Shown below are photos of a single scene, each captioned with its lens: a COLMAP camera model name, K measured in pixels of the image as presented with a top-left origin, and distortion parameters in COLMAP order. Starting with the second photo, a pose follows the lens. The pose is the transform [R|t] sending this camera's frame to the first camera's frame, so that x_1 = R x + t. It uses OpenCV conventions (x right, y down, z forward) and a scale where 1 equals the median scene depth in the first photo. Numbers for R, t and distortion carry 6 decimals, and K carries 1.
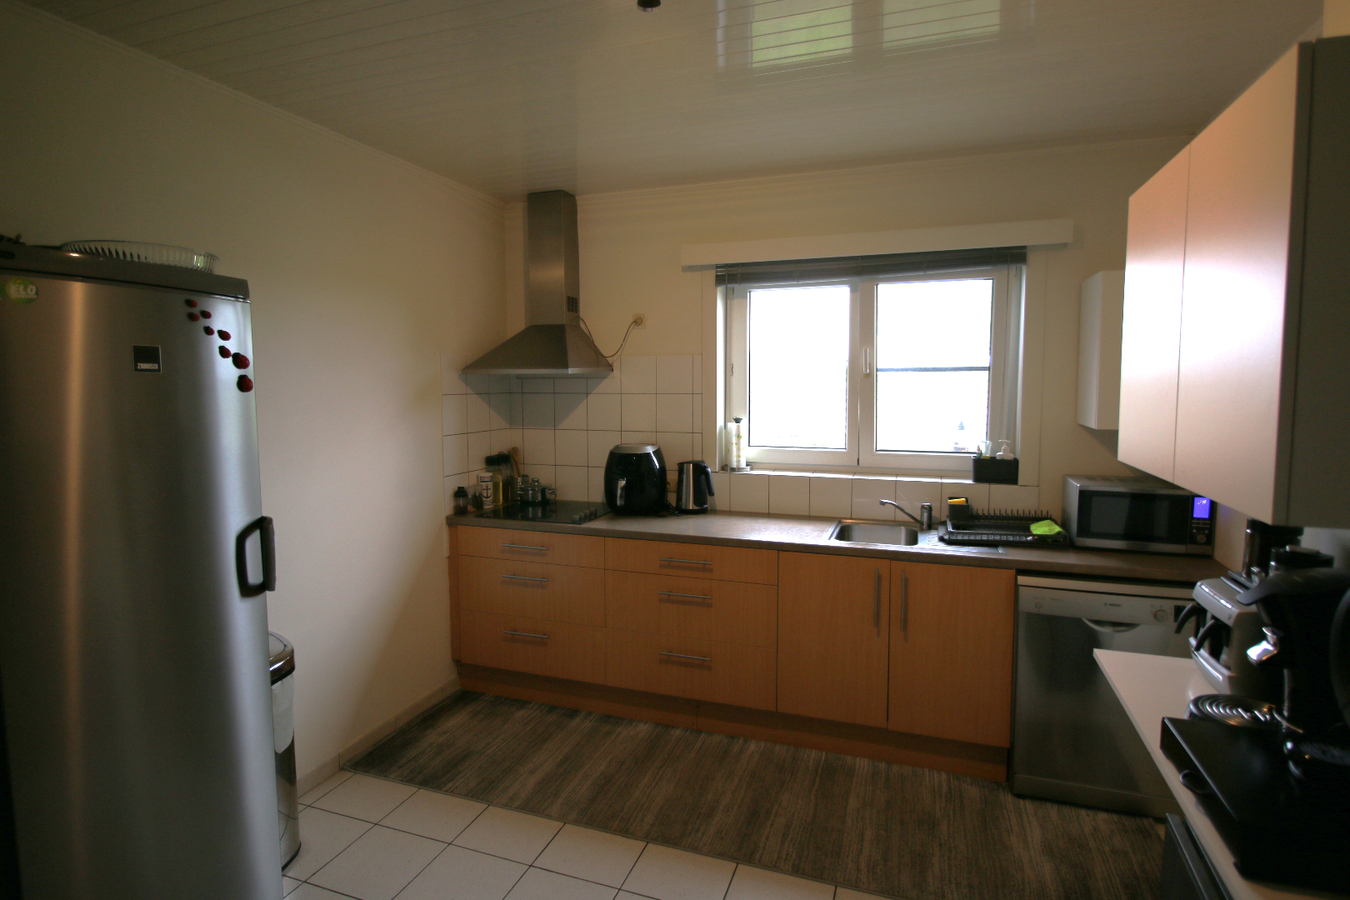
lens RADIAL K [[747.1, 0, 675.0], [0, 747.1, 450.0], [0, 0, 1]] dist [-0.003143, -0.001500]
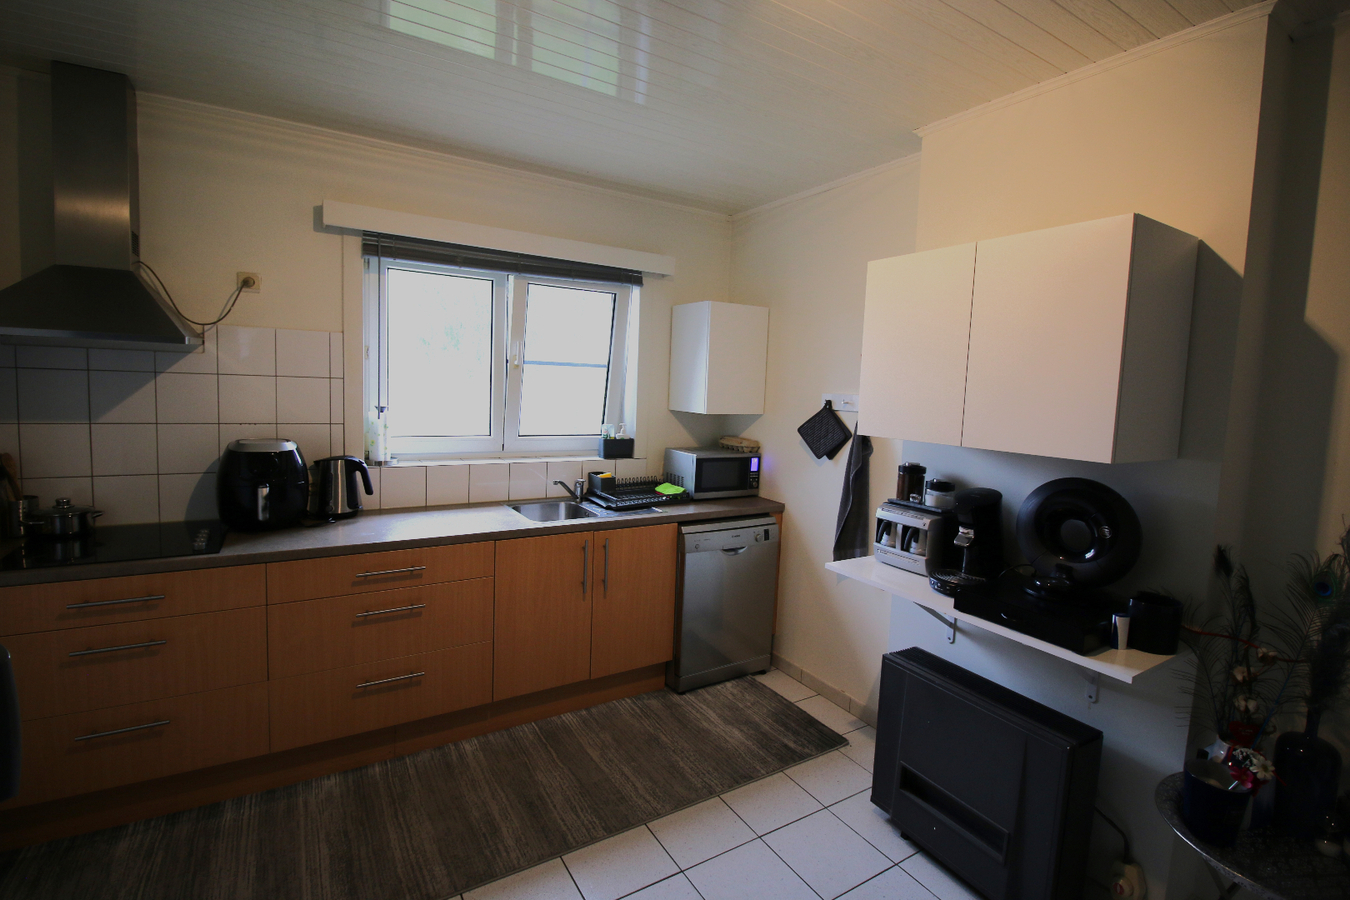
lens RADIAL K [[626.4, 0, 675.0], [0, 626.4, 450.0], [0, 0, 1]] dist [-0.023970, -0.001071]
pose [[0.605106, -0.054601, 0.794271, -0.342454], [0.036763, 0.998498, 0.040633, -0.008638], [-0.795296, 0.004612, 0.606204, 0.291933]]
